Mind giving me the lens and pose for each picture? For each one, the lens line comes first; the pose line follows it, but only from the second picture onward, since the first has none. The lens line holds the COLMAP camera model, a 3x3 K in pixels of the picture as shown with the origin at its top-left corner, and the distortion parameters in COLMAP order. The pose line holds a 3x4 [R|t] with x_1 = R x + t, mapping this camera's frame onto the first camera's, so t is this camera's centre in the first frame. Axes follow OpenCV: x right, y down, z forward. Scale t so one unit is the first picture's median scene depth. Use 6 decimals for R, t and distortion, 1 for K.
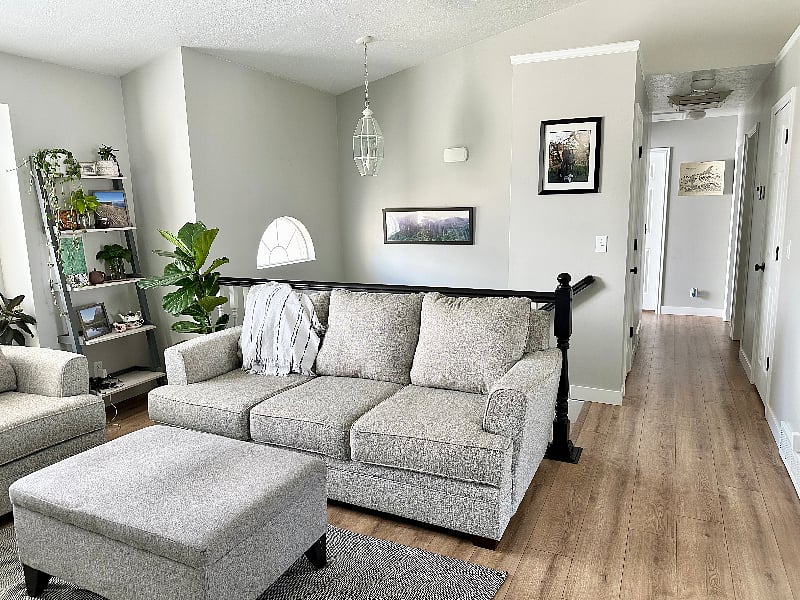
lens RADIAL K [[574.9, 0, 400.0], [0, 574.9, 300.0], [0, 0, 1]] dist [0.132815, -0.175388]
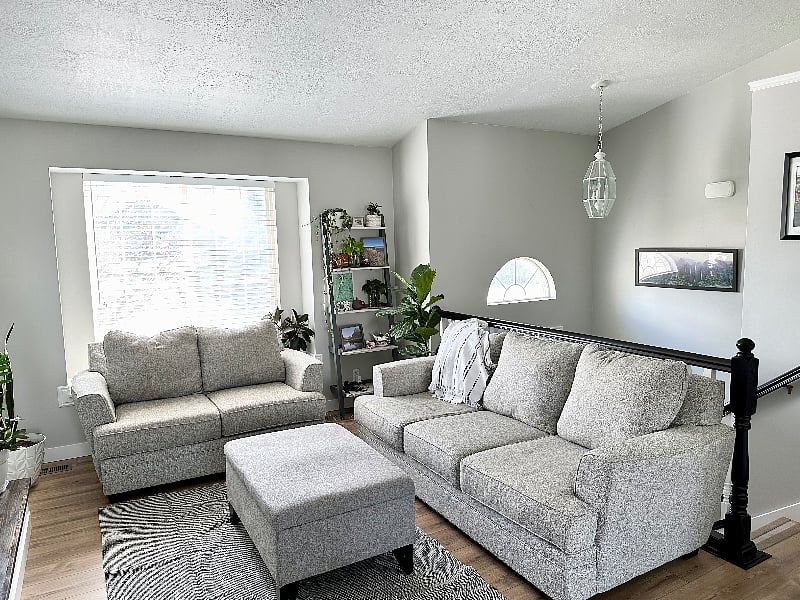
lens RADIAL K [[574.9, 0, 400.0], [0, 574.9, 300.0], [0, 0, 1]] dist [0.132815, -0.175388]
pose [[0.813968, 0.063043, -0.577479, 0.297721], [-0.089420, 0.995843, -0.017324, -0.034705], [0.573986, 0.065740, 0.816222, 0.013469]]
